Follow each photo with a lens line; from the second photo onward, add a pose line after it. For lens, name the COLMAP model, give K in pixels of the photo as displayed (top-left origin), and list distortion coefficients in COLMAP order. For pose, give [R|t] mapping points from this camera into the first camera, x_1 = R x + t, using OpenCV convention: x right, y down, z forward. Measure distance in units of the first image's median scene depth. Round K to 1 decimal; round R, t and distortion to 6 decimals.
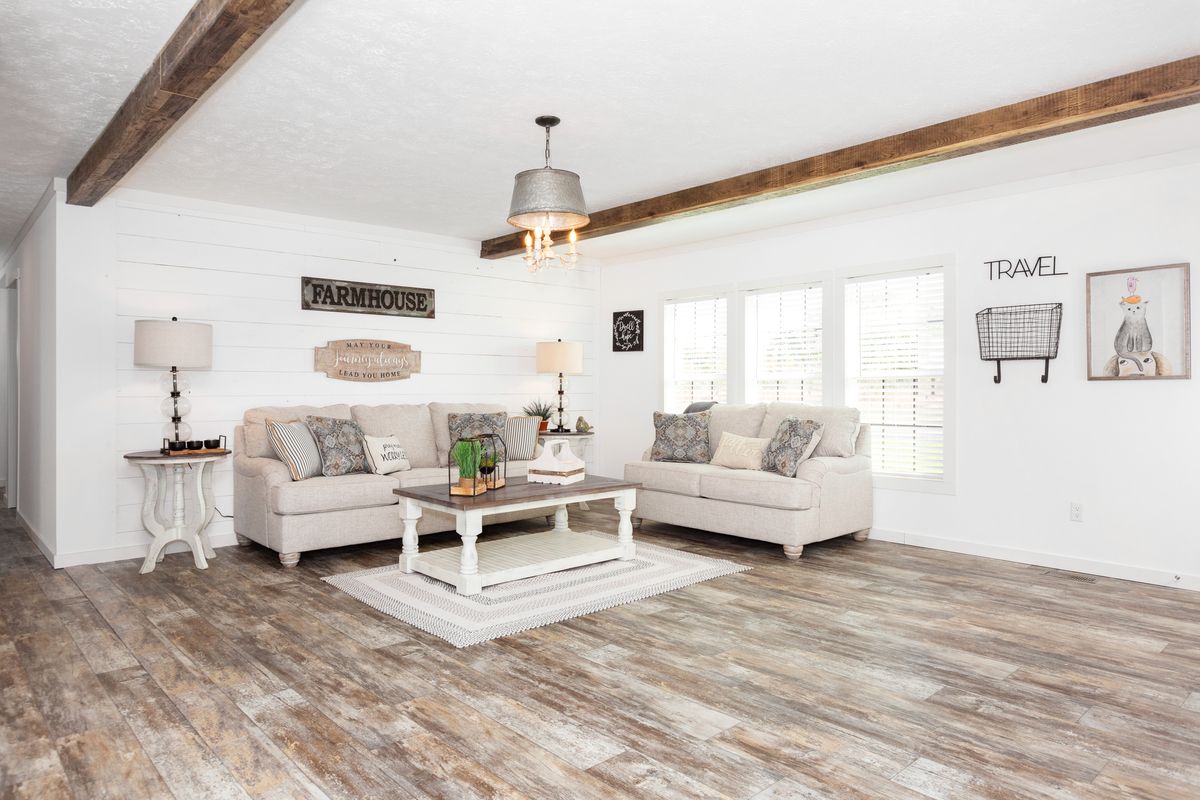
lens RADIAL K [[739.2, 0, 600.0], [0, 739.2, 400.0], [0, 0, 1]] dist [0.001622, -0.003952]
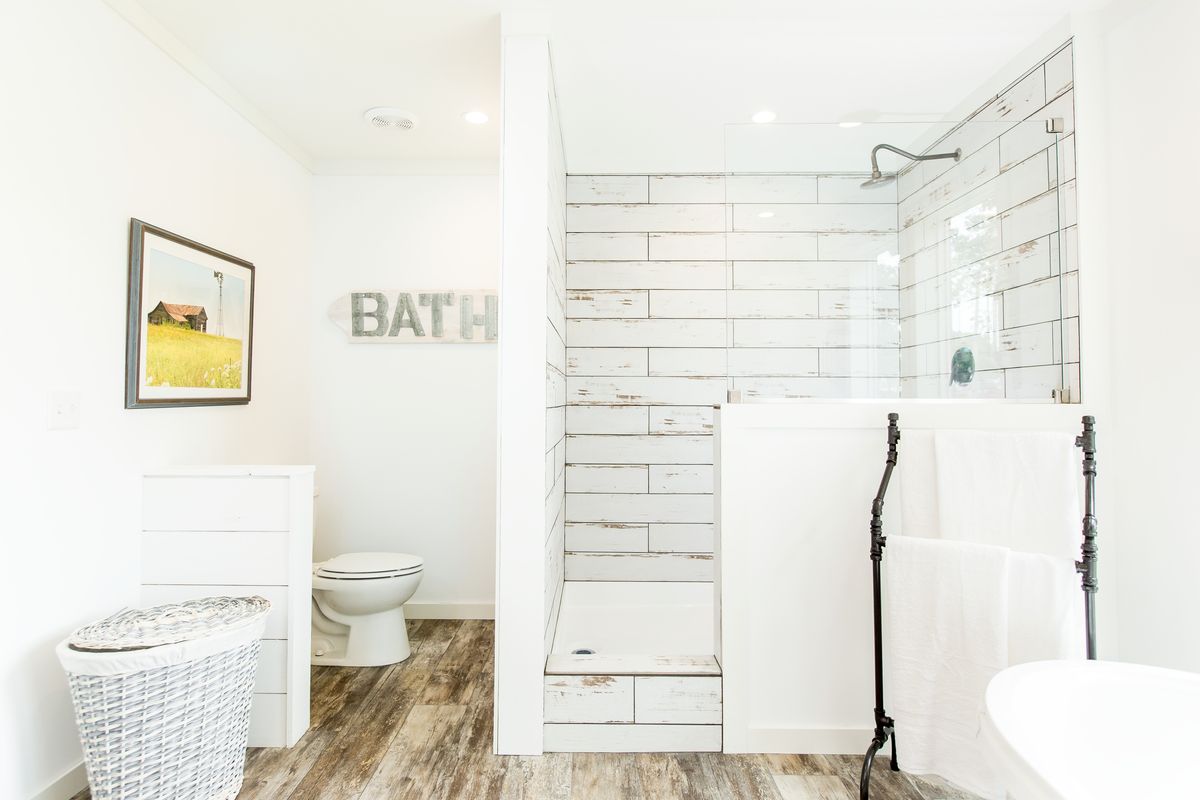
lens RADIAL K [[665.5, 0, 594.8], [0, 665.5, 366.9], [0, 0, 1]] dist [-0.001272, -0.000886]
pose [[-0.735272, 0.038023, 0.676705, -0.616577], [0.009128, 0.998890, -0.046207, -0.021354], [-0.677711, -0.027797, -0.734803, 1.373135]]
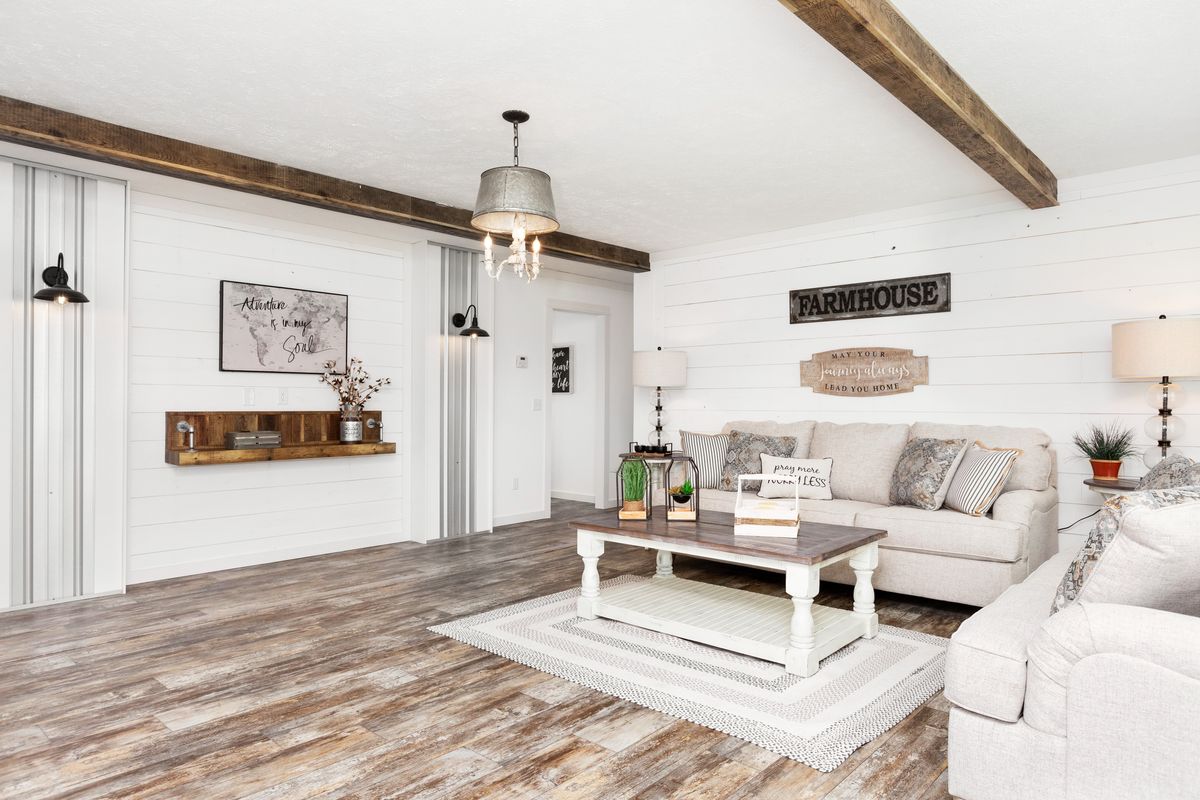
lens RADIAL K [[739.2, 0, 600.0], [0, 739.2, 400.0], [0, 0, 1]] dist [0.001622, -0.003952]
pose [[0.093038, -0.005530, -0.995647, 1.096392], [-0.019389, 0.999785, -0.007365, -0.017495], [0.995474, 0.019990, 0.092911, 1.295413]]
